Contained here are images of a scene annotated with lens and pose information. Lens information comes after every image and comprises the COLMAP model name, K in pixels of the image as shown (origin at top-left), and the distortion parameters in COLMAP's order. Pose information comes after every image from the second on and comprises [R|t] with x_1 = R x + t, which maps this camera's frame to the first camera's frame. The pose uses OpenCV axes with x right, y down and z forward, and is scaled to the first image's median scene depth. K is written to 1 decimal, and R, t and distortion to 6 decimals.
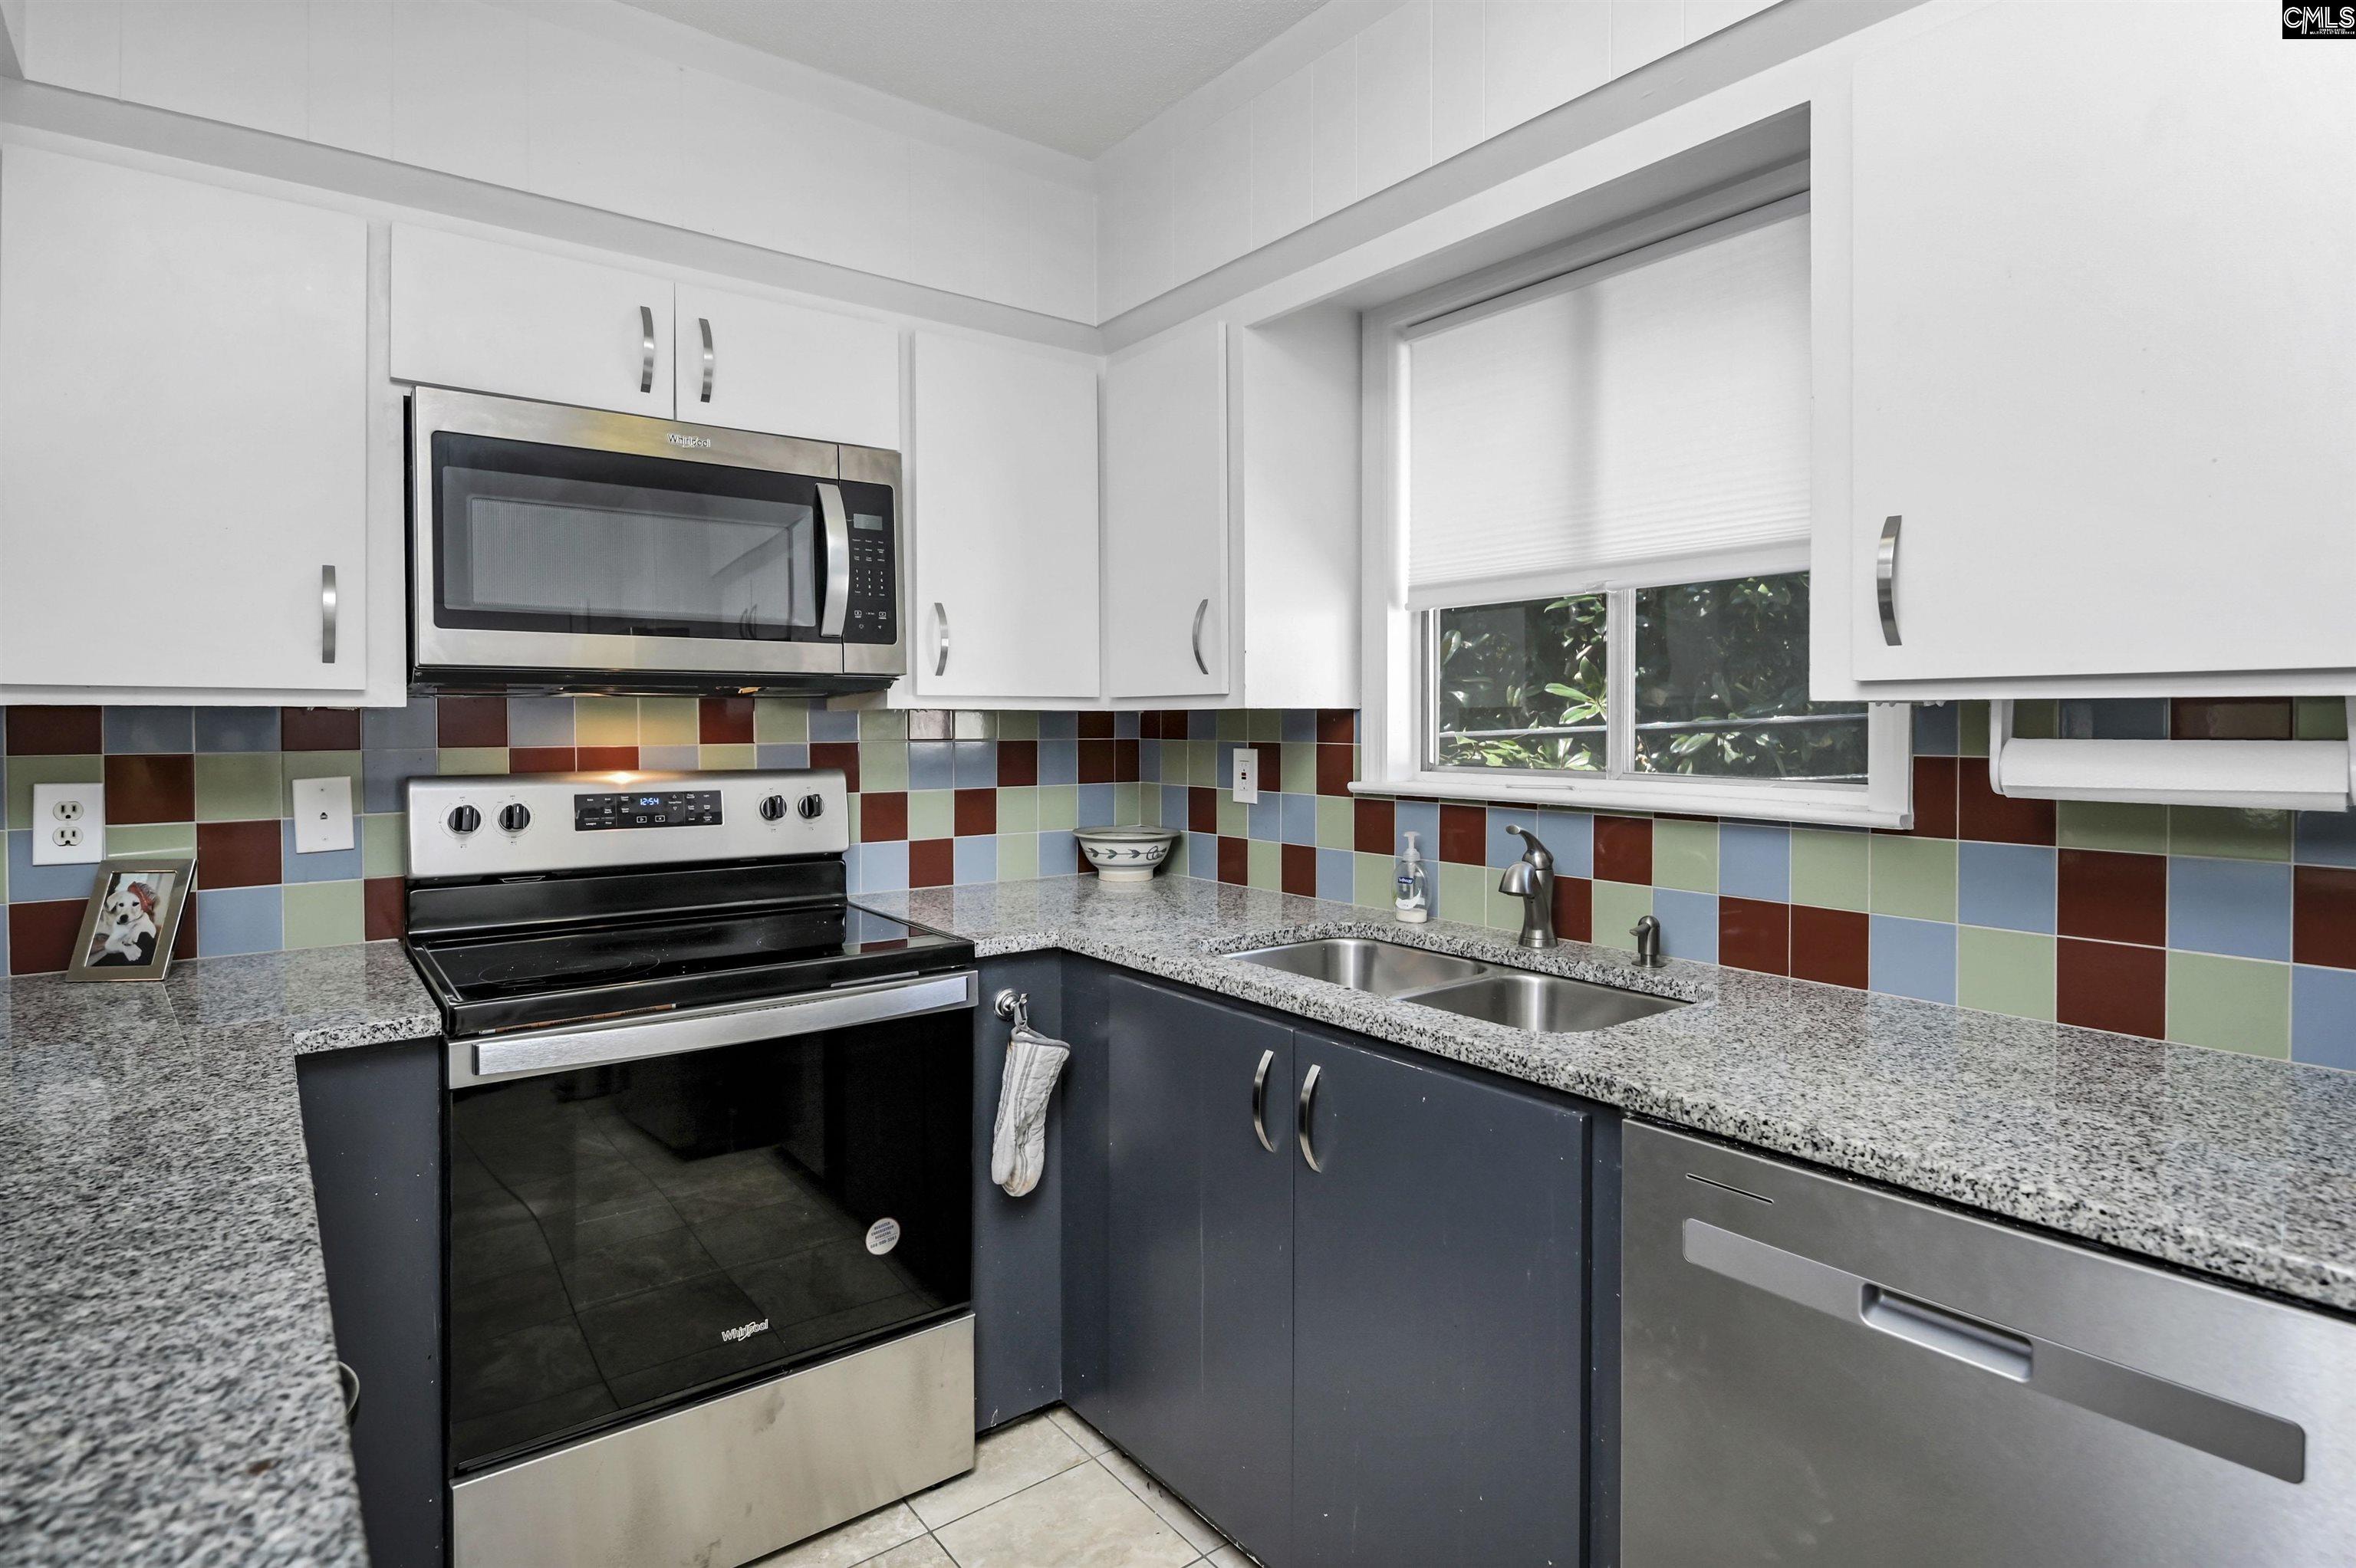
lens RADIAL K [[1188.8, 0, 1183.0], [0, 1188.8, 734.4], [0, 0, 1]] dist [0.004434, -0.007469]
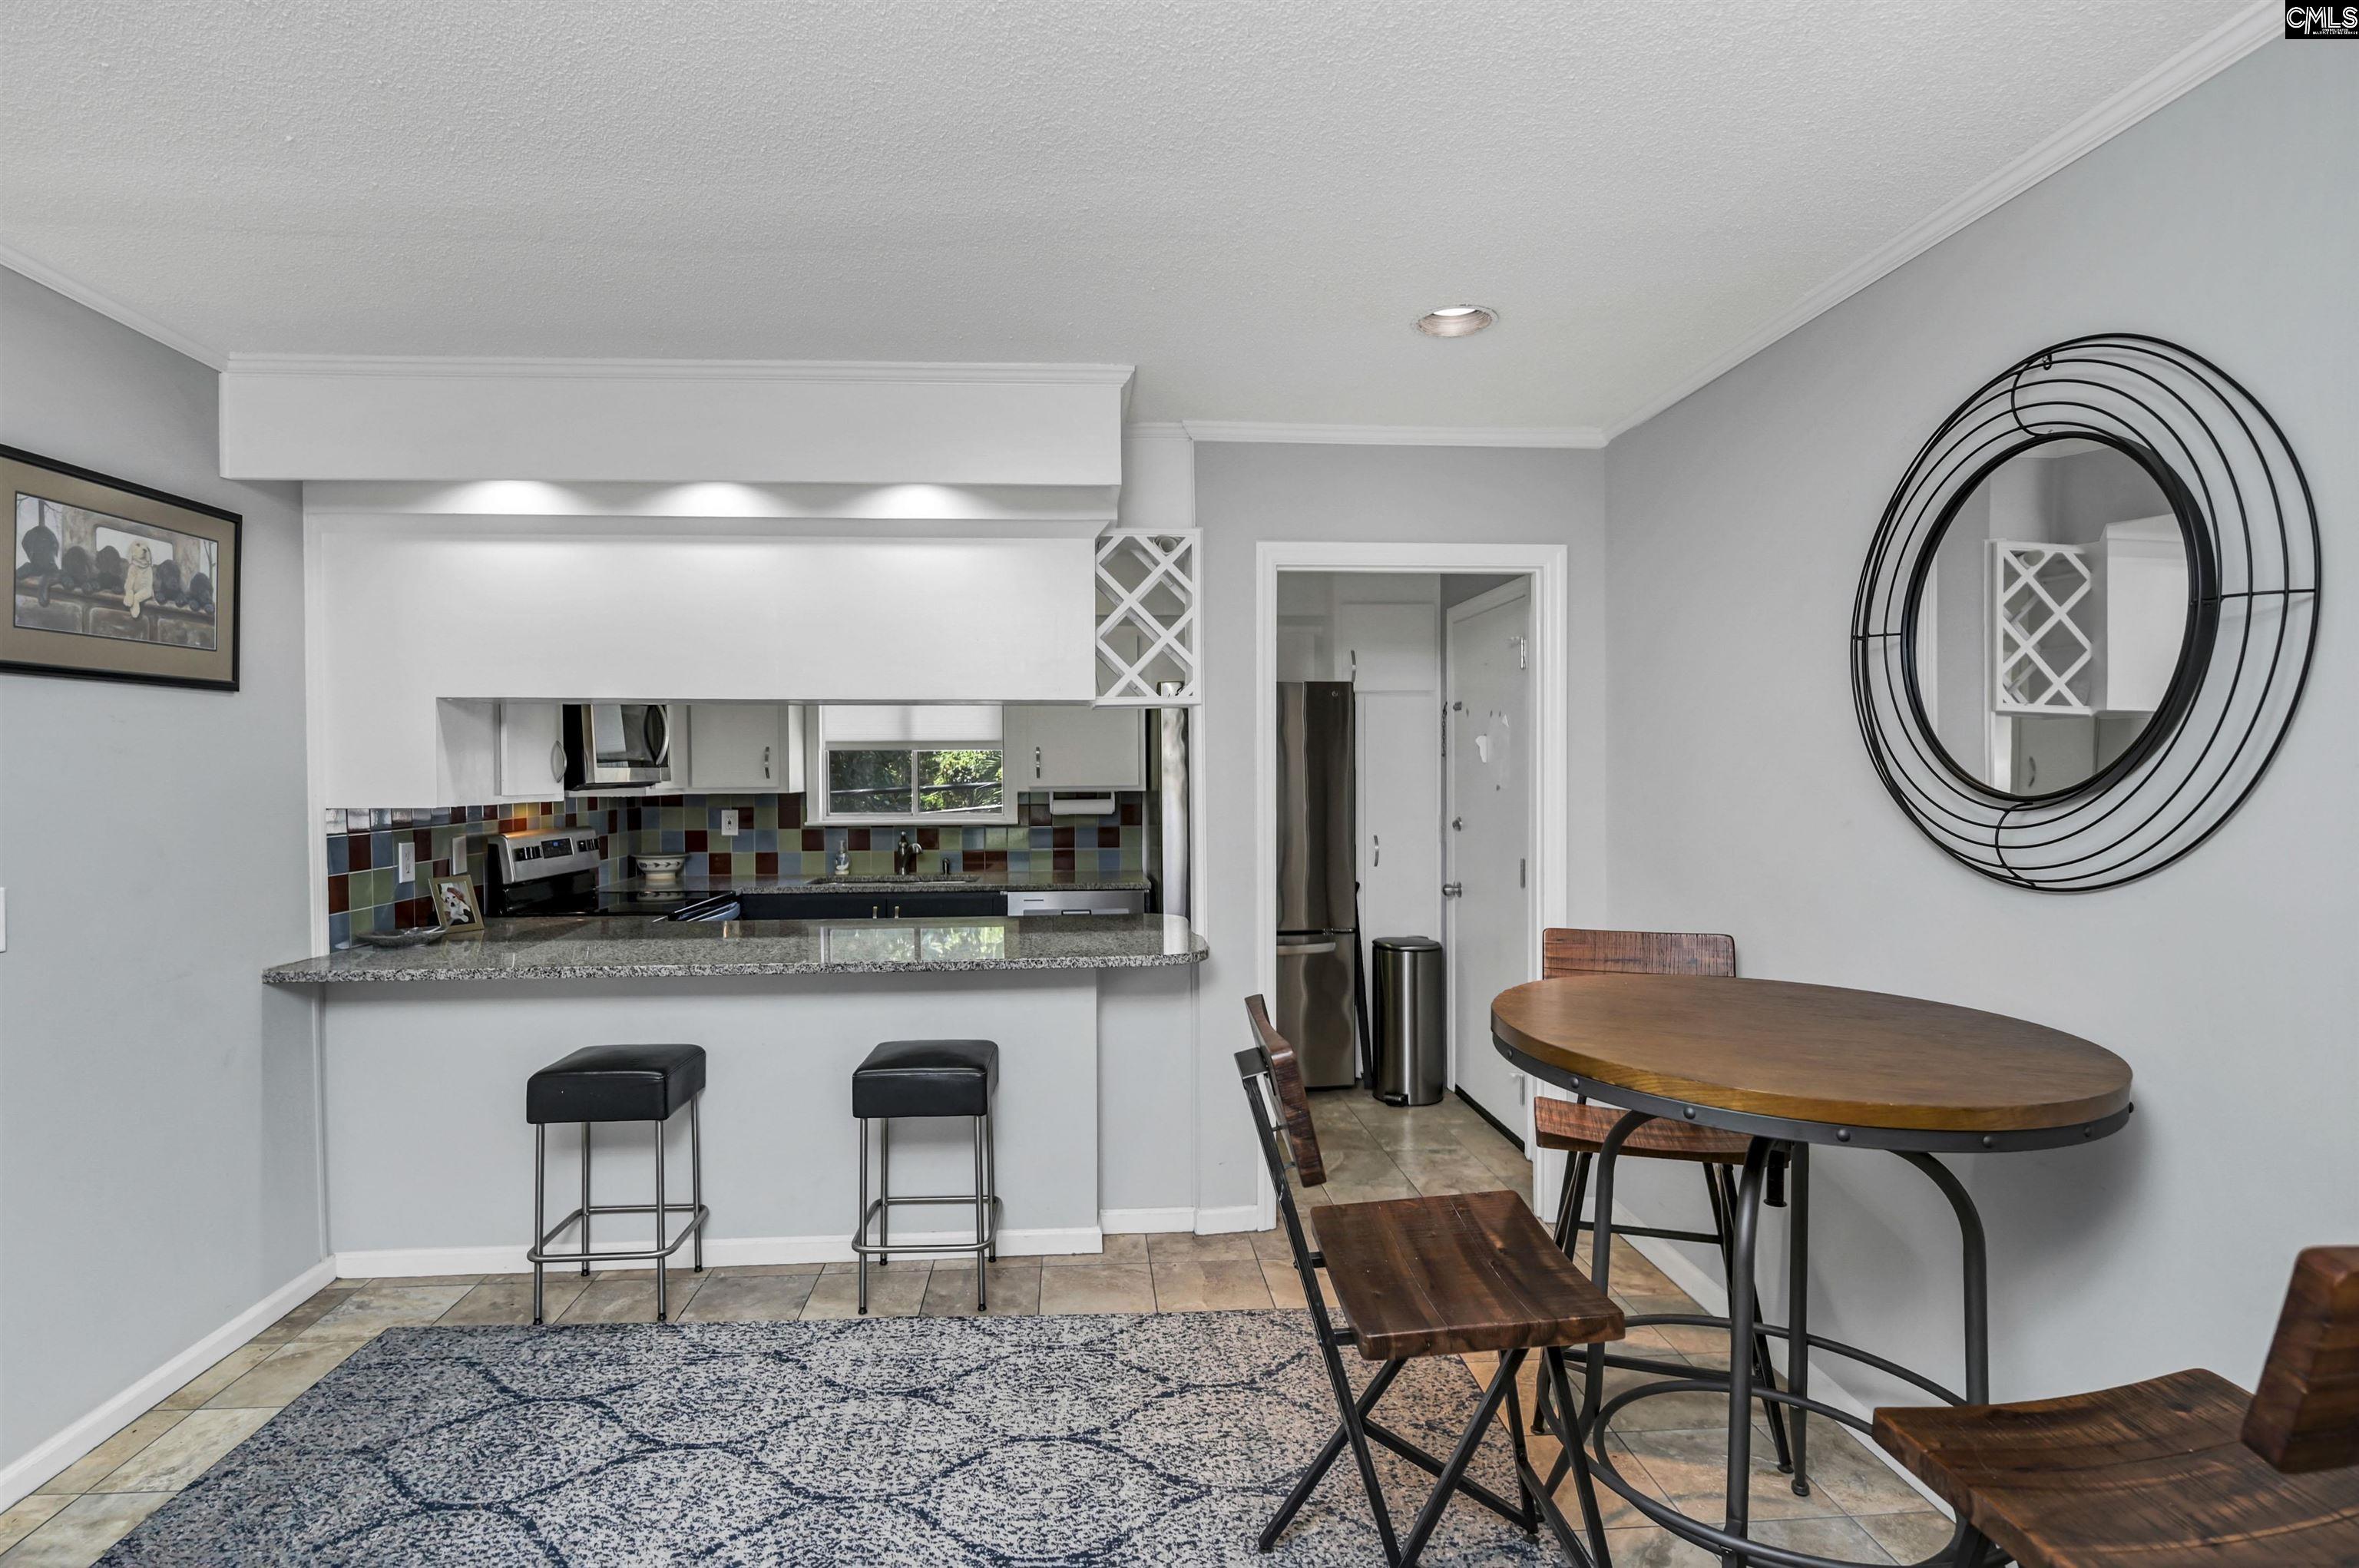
lens RADIAL K [[1169.1, 0, 1167.2], [0, 1169.1, 773.7], [0, 0, 1]] dist [-0.007538, -0.001518]
pose [[0.542110, -0.004794, 0.840294, -1.699484], [0.014378, 0.999890, -0.003572, -0.045575], [-0.840185, 0.014019, 0.542119, -1.049287]]
